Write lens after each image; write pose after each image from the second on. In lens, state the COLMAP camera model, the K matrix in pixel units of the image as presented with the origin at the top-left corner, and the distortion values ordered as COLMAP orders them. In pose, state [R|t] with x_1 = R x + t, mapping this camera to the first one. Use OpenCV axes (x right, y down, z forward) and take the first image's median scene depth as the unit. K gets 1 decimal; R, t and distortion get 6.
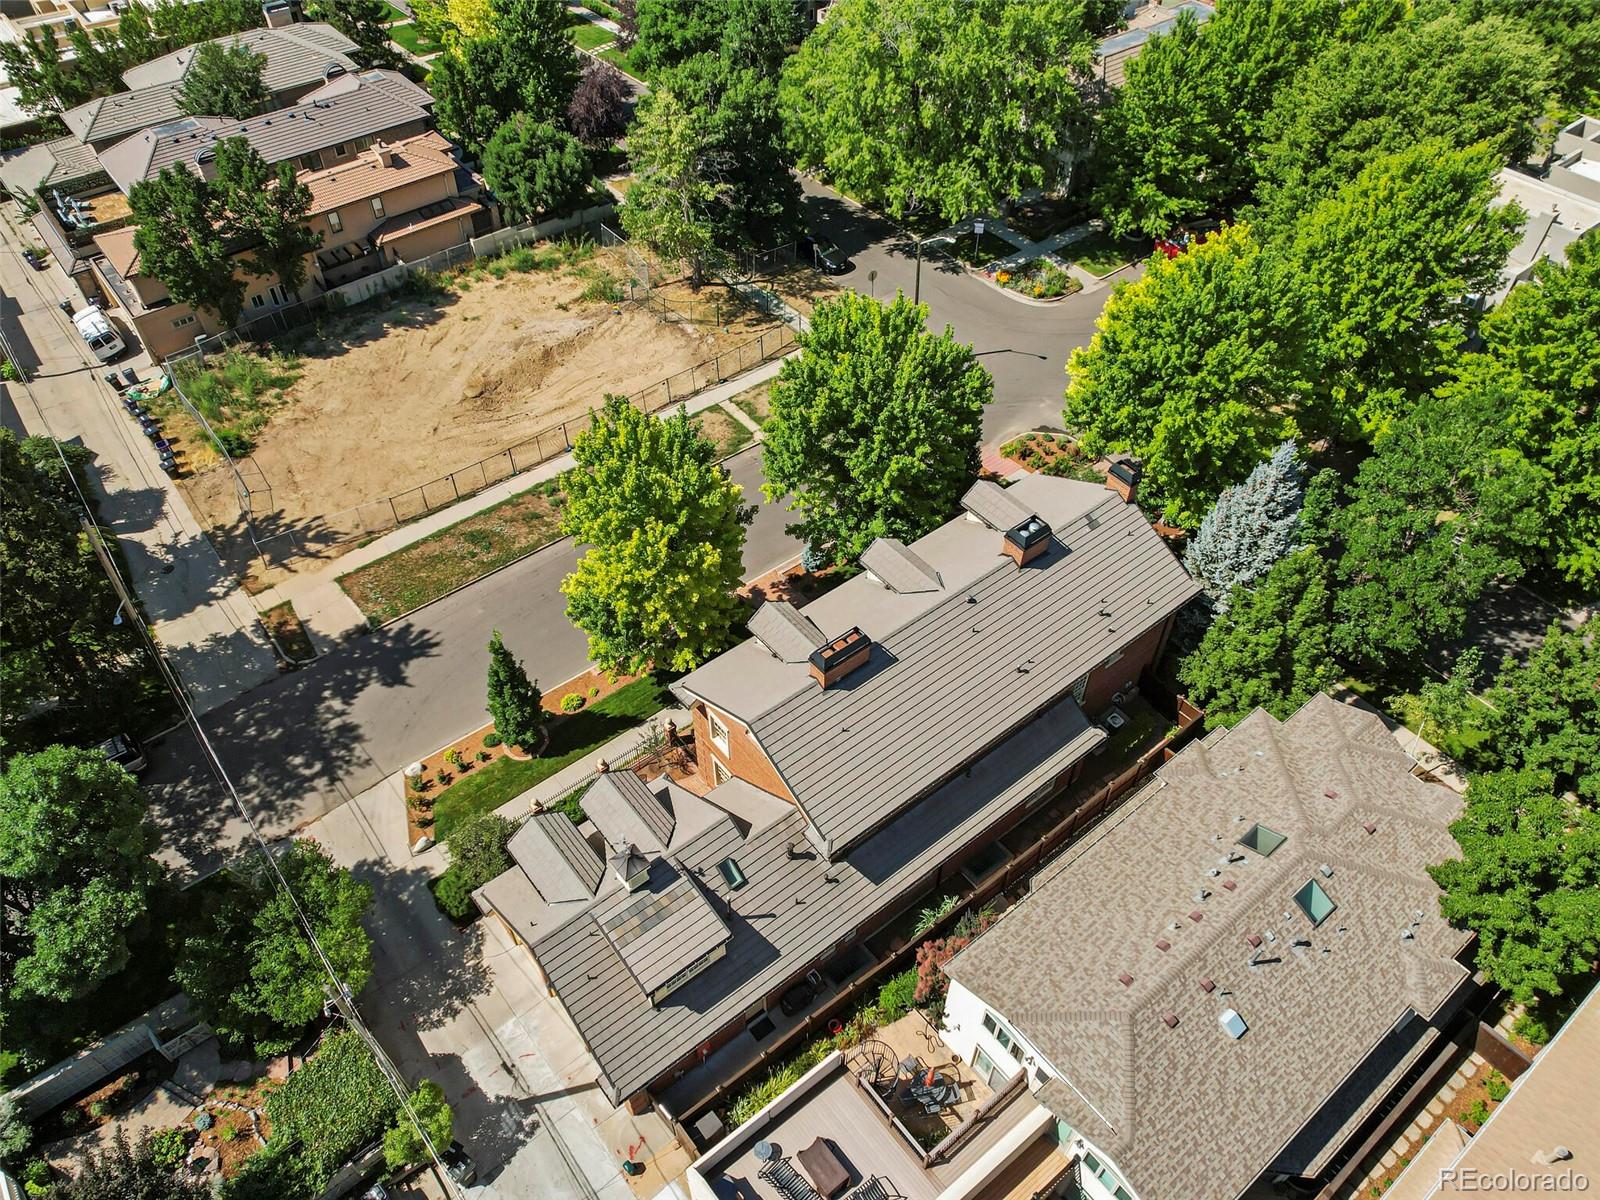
lens RADIAL K [[1124.6, 0, 800.0], [0, 1124.6, 600.0], [0, 0, 1]] dist [0.003115, 0.006137]
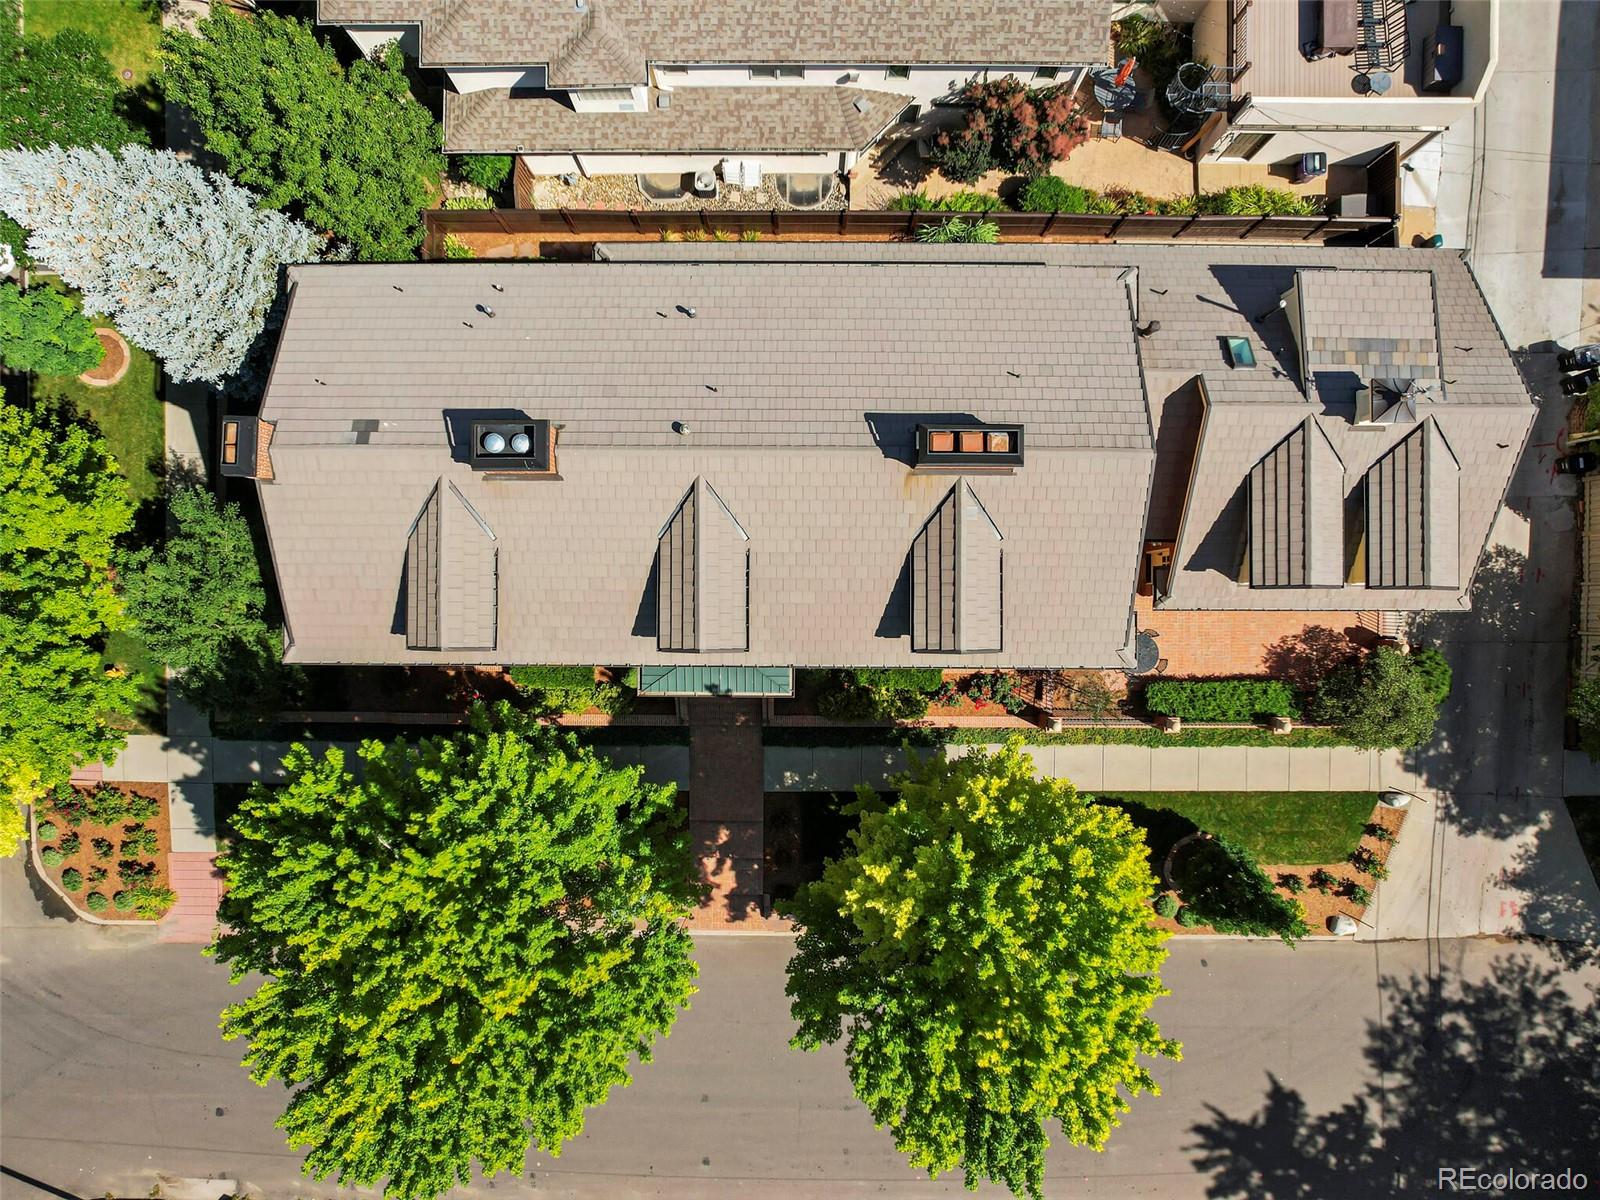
lens RADIAL K [[1124.6, 0, 800.0], [0, 1124.6, 600.0], [0, 0, 1]] dist [0.003115, 0.006137]
pose [[-0.781084, -0.624425, -0.001422, 0.044891], [0.465958, -0.584373, 0.664373, -0.352013], [-0.415682, 0.518268, 0.747400, 0.520097]]
